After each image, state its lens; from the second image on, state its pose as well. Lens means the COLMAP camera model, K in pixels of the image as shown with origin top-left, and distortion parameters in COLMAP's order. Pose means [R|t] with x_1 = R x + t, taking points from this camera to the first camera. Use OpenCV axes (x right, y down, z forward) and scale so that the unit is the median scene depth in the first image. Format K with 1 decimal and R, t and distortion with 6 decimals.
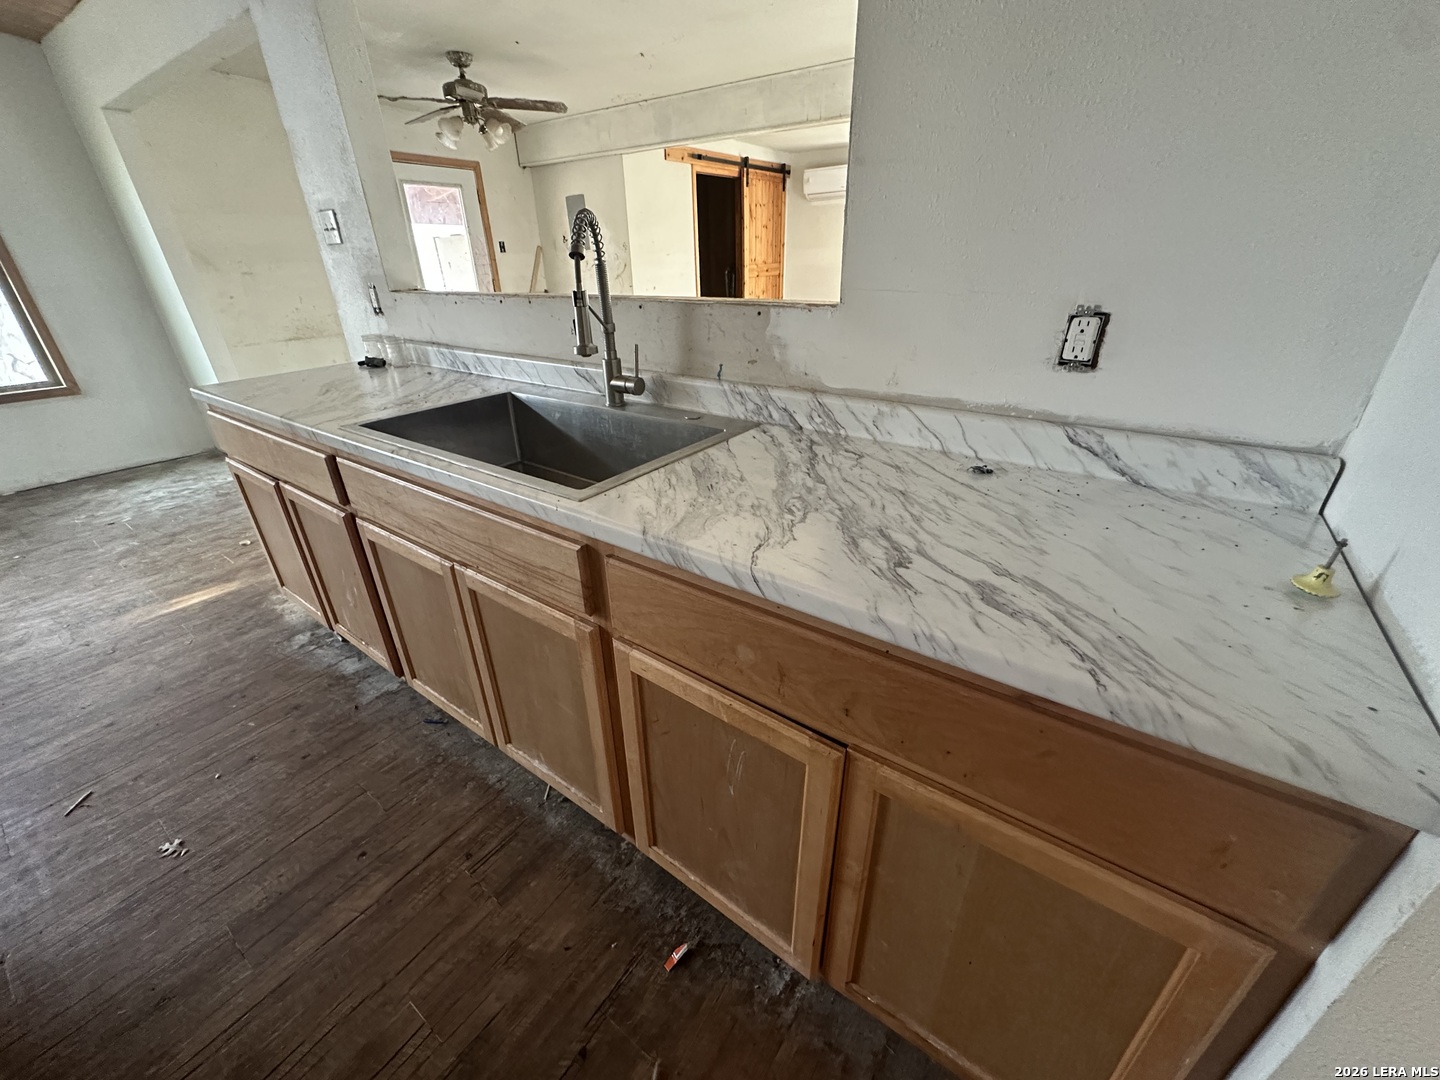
lens RADIAL K [[573.7, 0, 718.7], [0, 573.7, 538.7], [0, 0, 1]] dist [-0.003442, 0.000734]
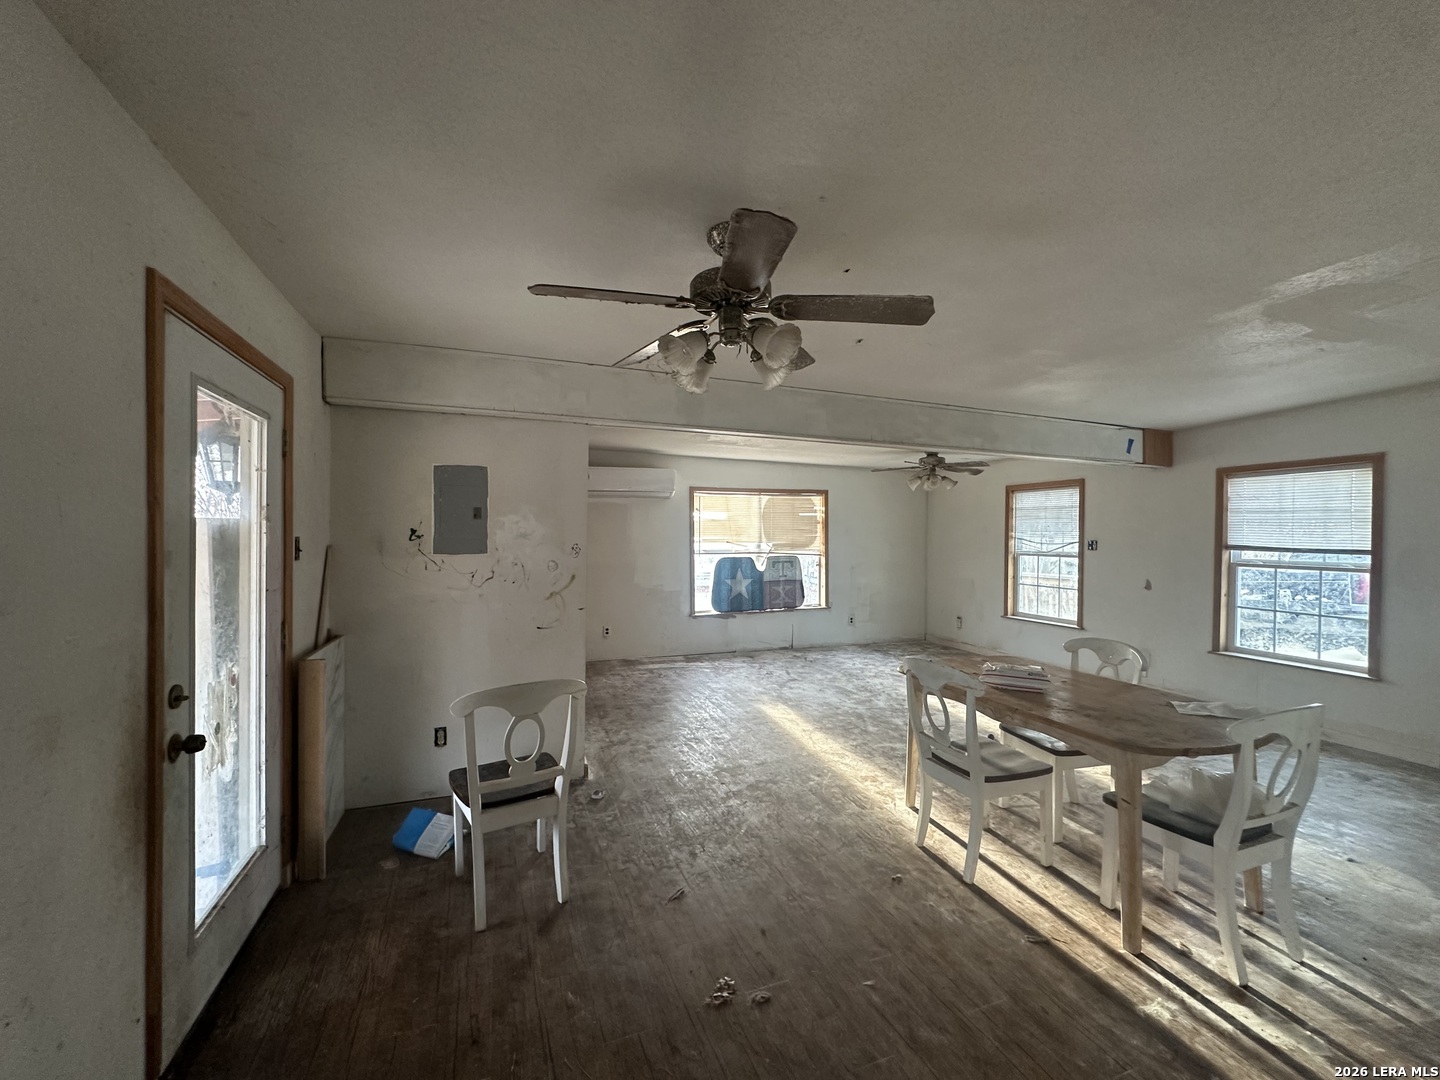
lens RADIAL K [[573.7, 0, 718.7], [0, 573.7, 538.7], [0, 0, 1]] dist [-0.003442, 0.000734]
pose [[0.551449, 0.013893, 0.834093, -0.911723], [0.358211, 0.899045, -0.251800, -0.479644], [-0.753385, 0.437636, 0.490801, 0.892180]]
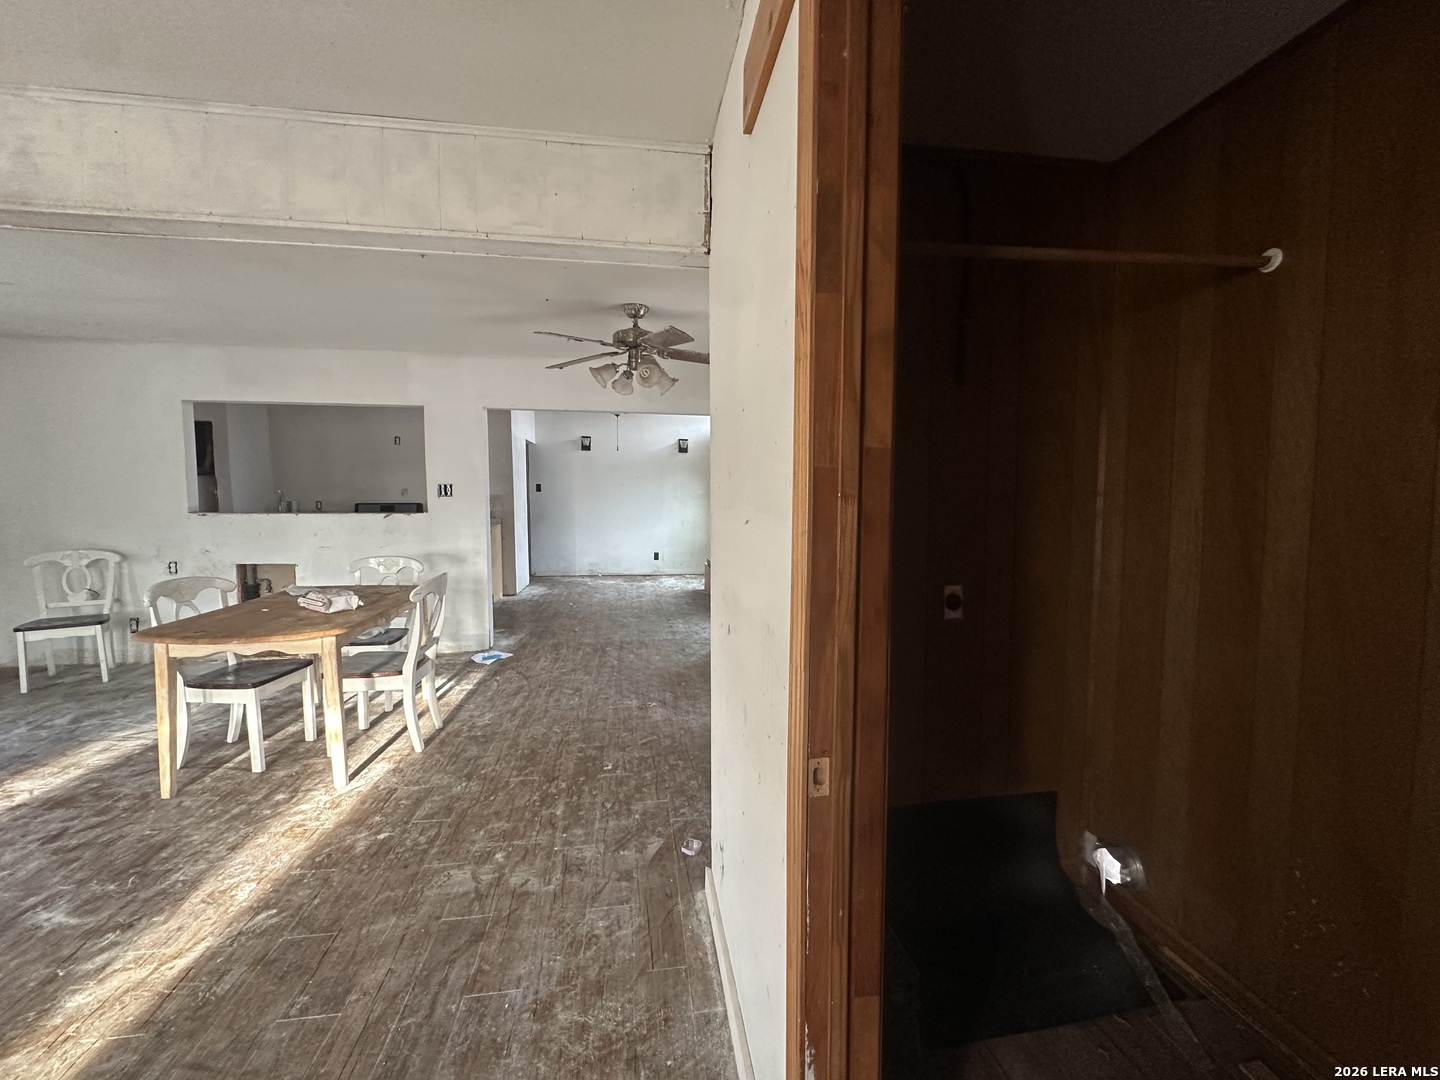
lens RADIAL K [[573.7, 0, 718.7], [0, 573.7, 538.7], [0, 0, 1]] dist [-0.003442, 0.000734]
pose [[-0.718934, 0.065984, -0.691939, 0.120471], [-0.303196, 0.866014, 0.397609, -0.953025], [0.625464, 0.495647, -0.602601, 1.873322]]
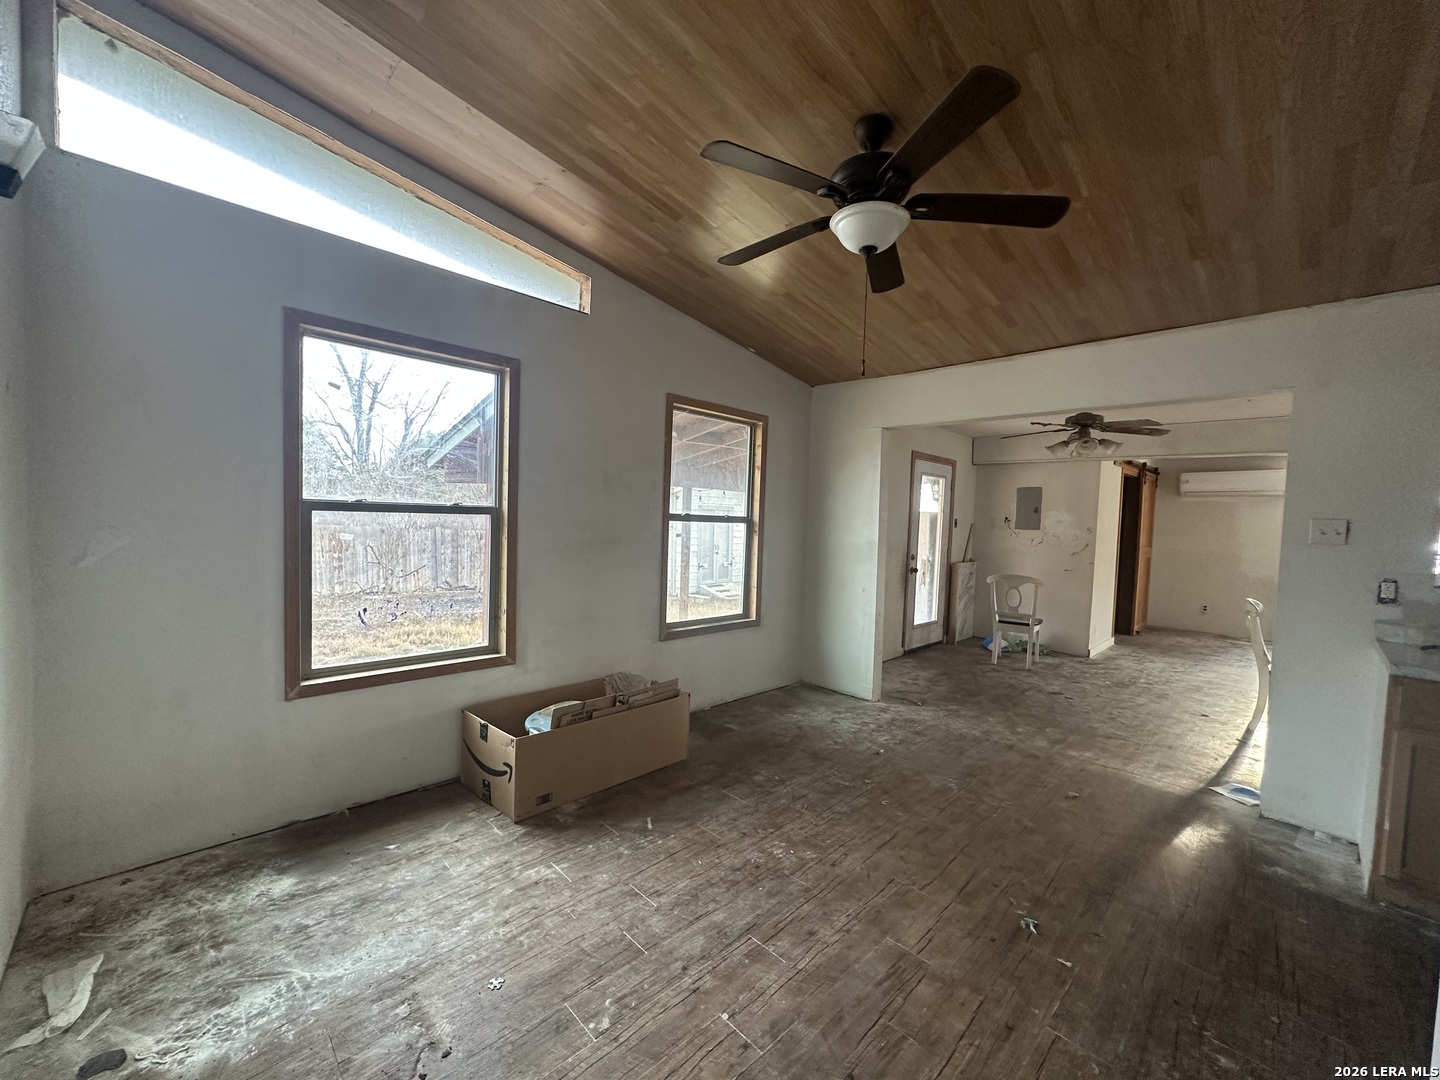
lens RADIAL K [[573.7, 0, 718.7], [0, 573.7, 538.7], [0, 0, 1]] dist [-0.003442, 0.000734]
pose [[0.982859, 0.060230, -0.174244, -1.045708], [-0.126450, 0.908015, -0.399398, 0.064973], [0.134161, 0.414585, 0.900067, -0.144416]]
